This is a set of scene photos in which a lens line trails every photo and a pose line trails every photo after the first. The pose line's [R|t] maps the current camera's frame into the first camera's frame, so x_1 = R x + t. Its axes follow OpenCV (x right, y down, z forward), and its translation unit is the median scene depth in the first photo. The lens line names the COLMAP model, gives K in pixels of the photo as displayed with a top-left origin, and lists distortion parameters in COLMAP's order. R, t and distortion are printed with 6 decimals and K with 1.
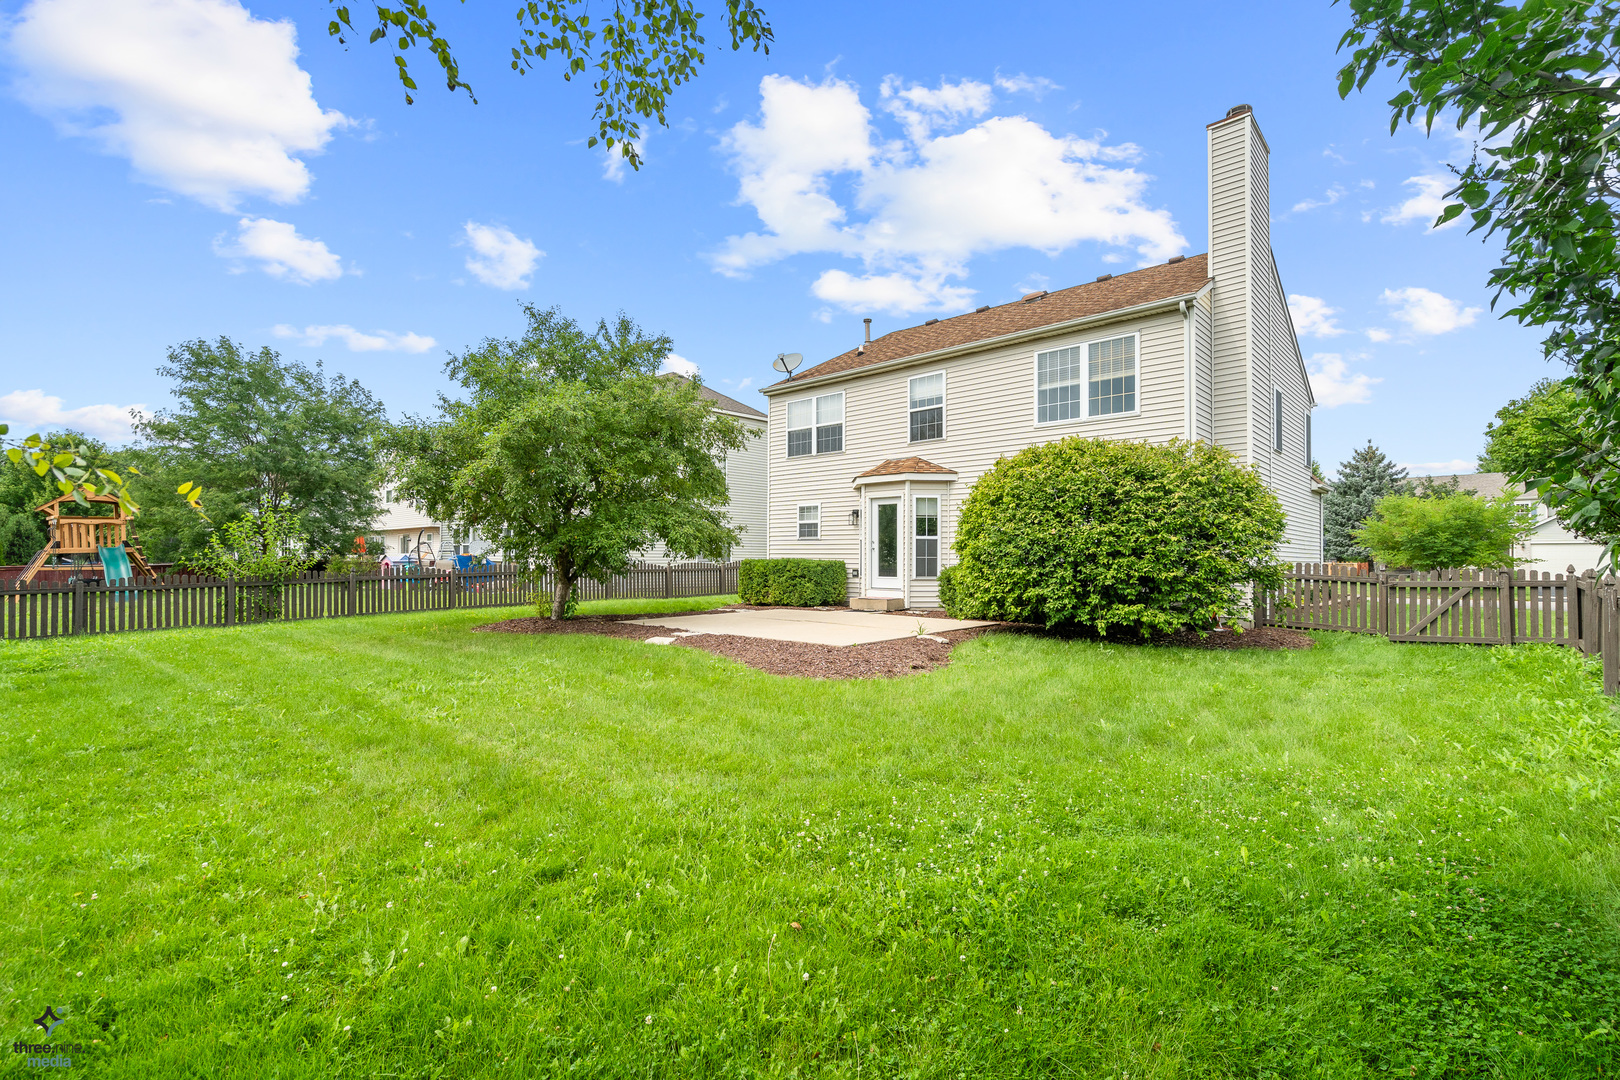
lens RADIAL K [[766.3, 0, 810.1], [0, 766.3, 549.3], [0, 0, 1]] dist [0.000382, 0.001122]
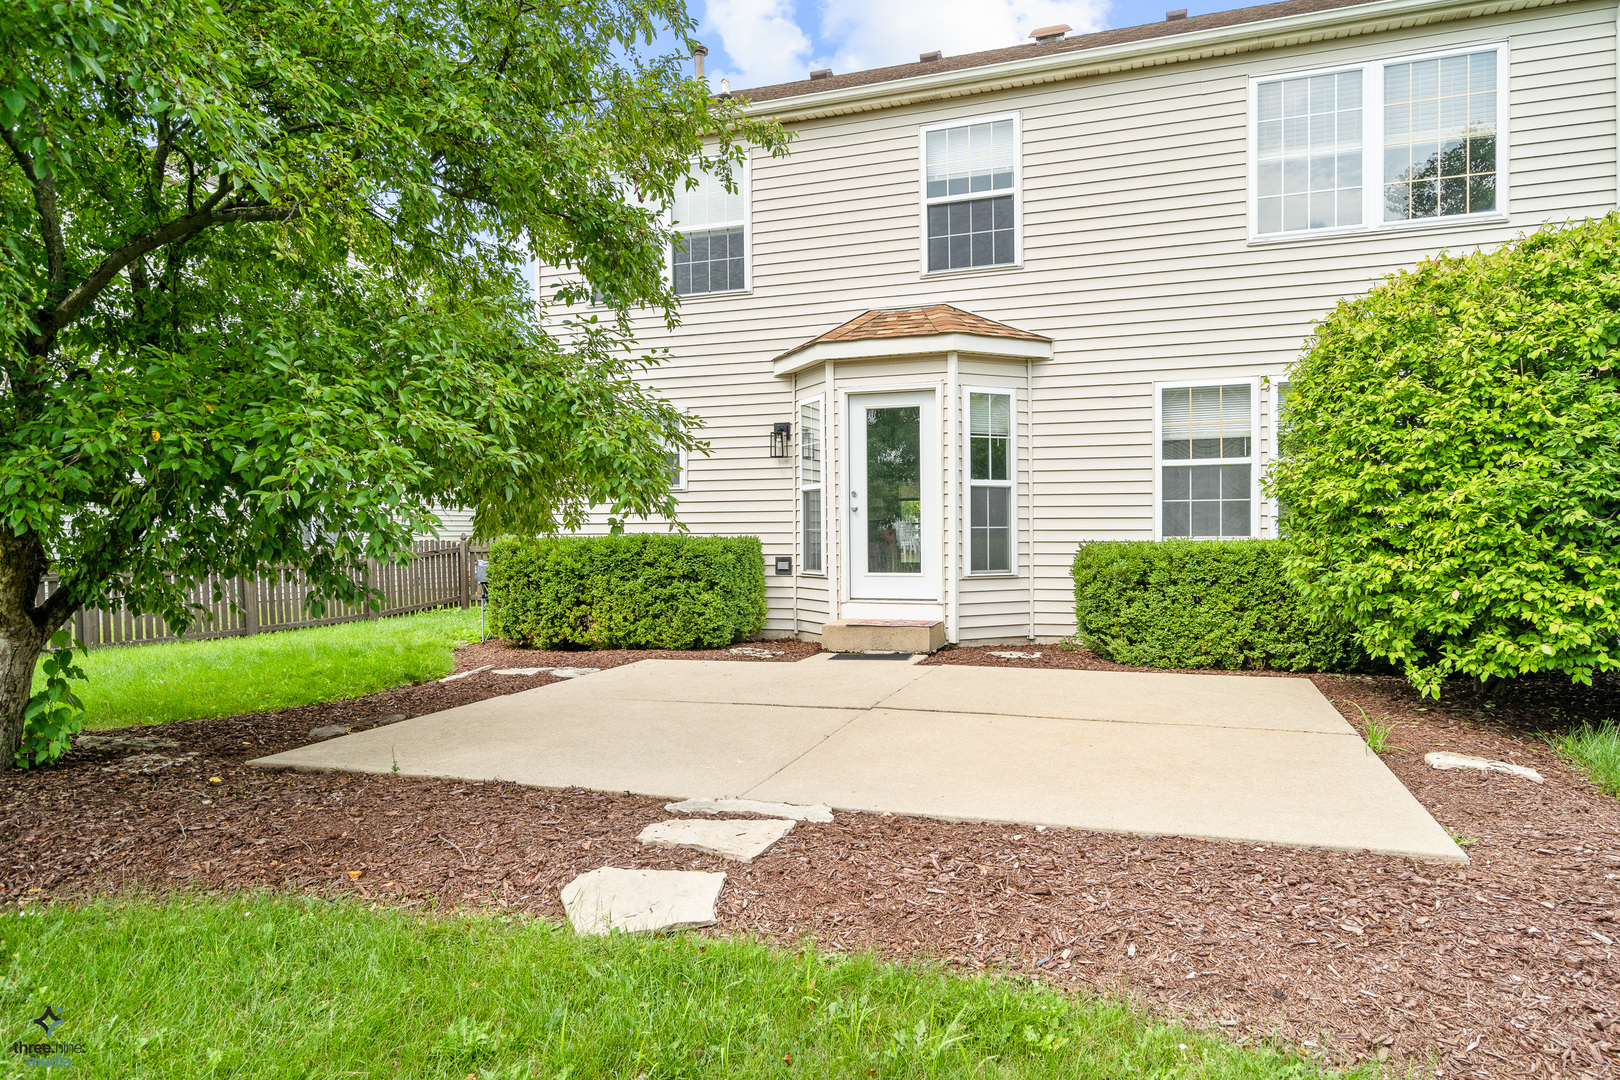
lens RADIAL K [[1036.4, 0, 809.3], [0, 1036.4, 541.1], [0, 0, 1]] dist [0.001658, 0.002111]
pose [[0.913802, -0.012309, 0.405973, -0.186304], [0.006441, 0.999854, 0.015818, 0.008115], [-0.406109, -0.011840, 0.913748, 0.483521]]
